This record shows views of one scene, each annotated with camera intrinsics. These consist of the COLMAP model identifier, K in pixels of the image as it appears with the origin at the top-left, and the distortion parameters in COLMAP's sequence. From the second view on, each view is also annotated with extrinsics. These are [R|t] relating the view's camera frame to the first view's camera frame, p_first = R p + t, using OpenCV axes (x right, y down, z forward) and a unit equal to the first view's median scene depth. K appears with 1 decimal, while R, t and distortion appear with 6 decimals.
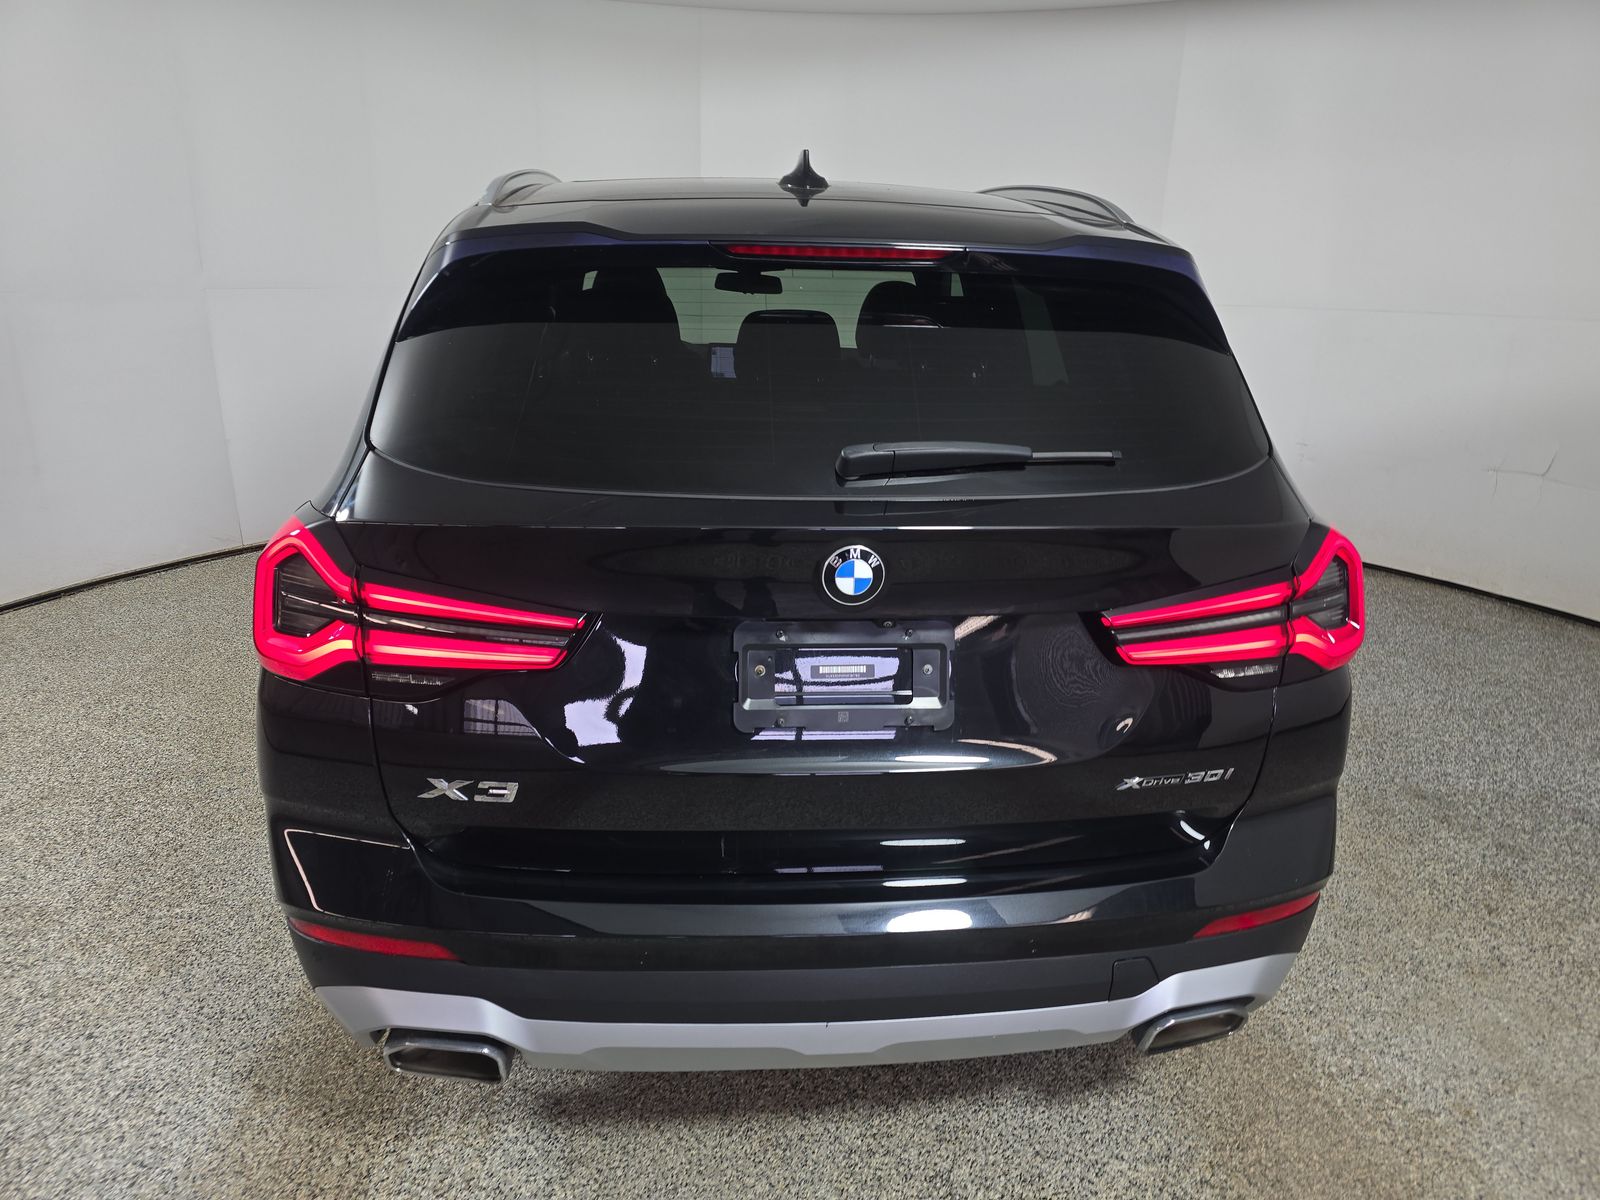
lens RADIAL K [[1060.3, 0, 801.1], [0, 1060.3, 595.5], [0, 0, 1]] dist [0.025286, -0.023859]
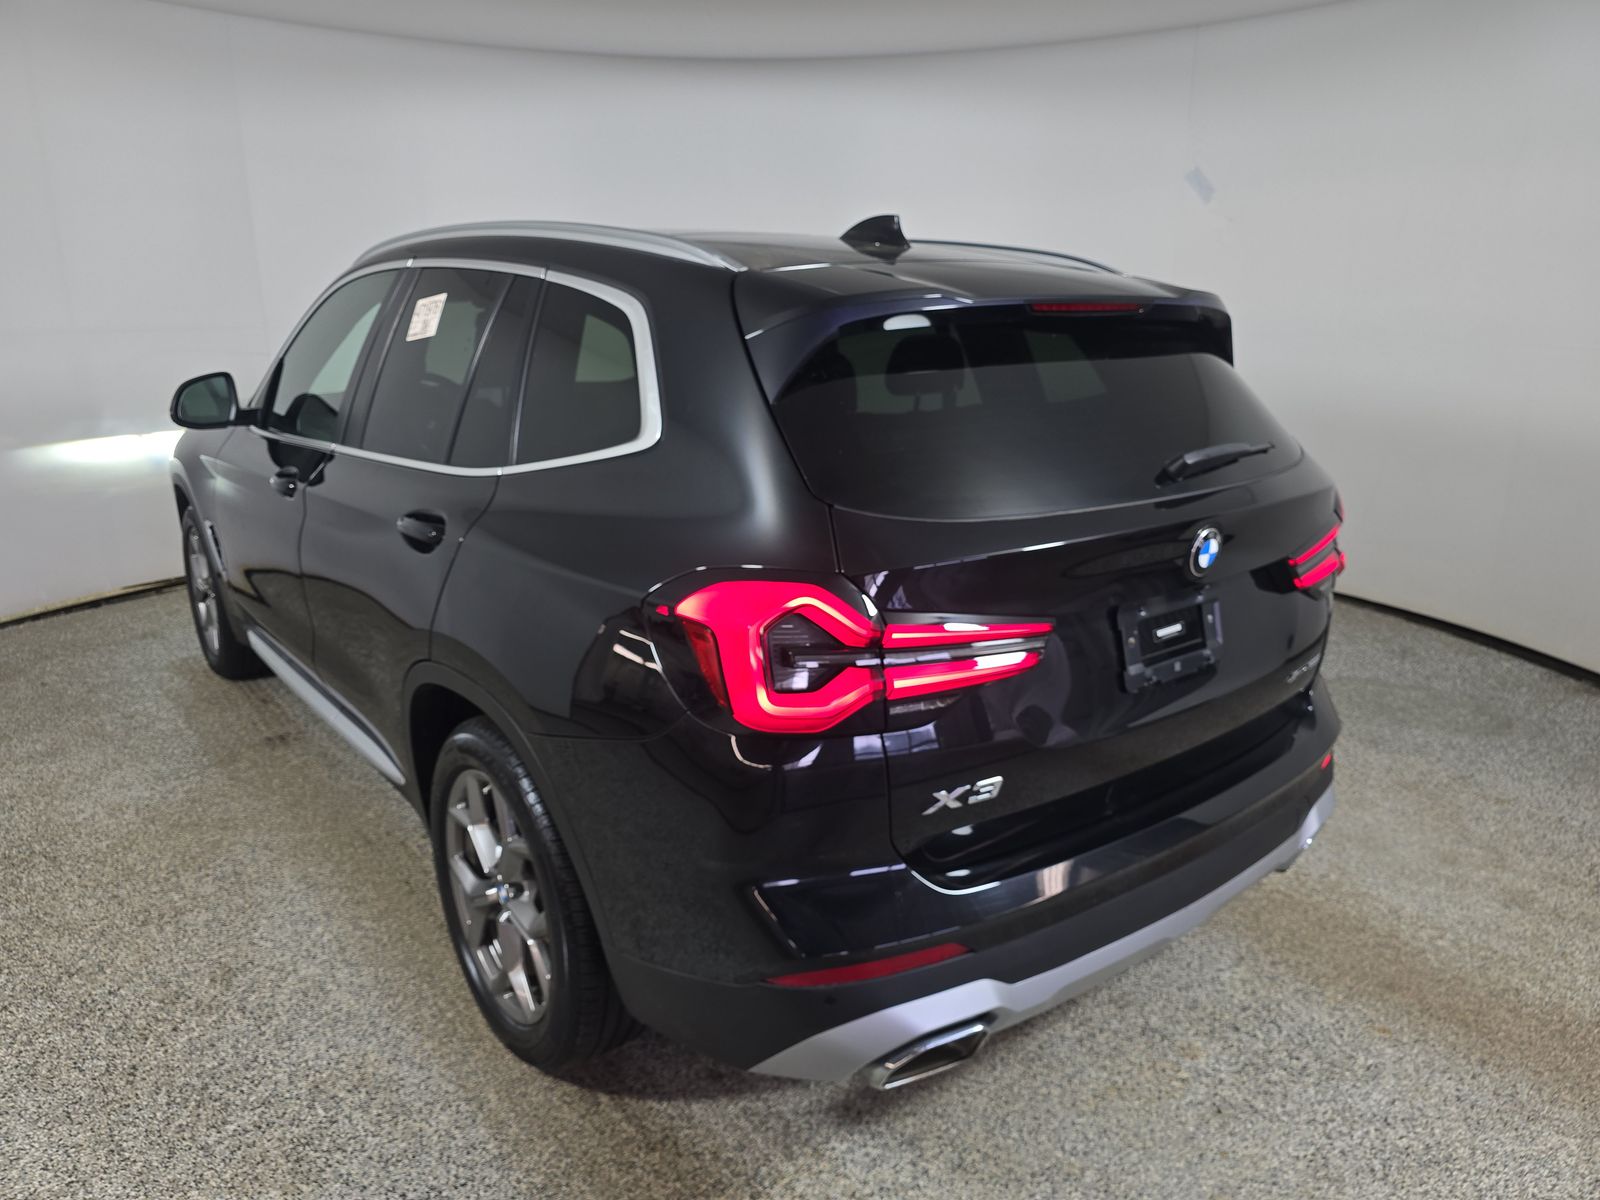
lens RADIAL K [[1060.3, 0, 798.3], [0, 1060.3, 606.7], [0, 0, 1]] dist [0.025286, -0.023859]
pose [[0.838851, -0.158945, 0.520639, -0.799763], [0.164779, 0.985694, 0.035430, -0.061667], [-0.518822, 0.056070, 0.853042, 0.110015]]
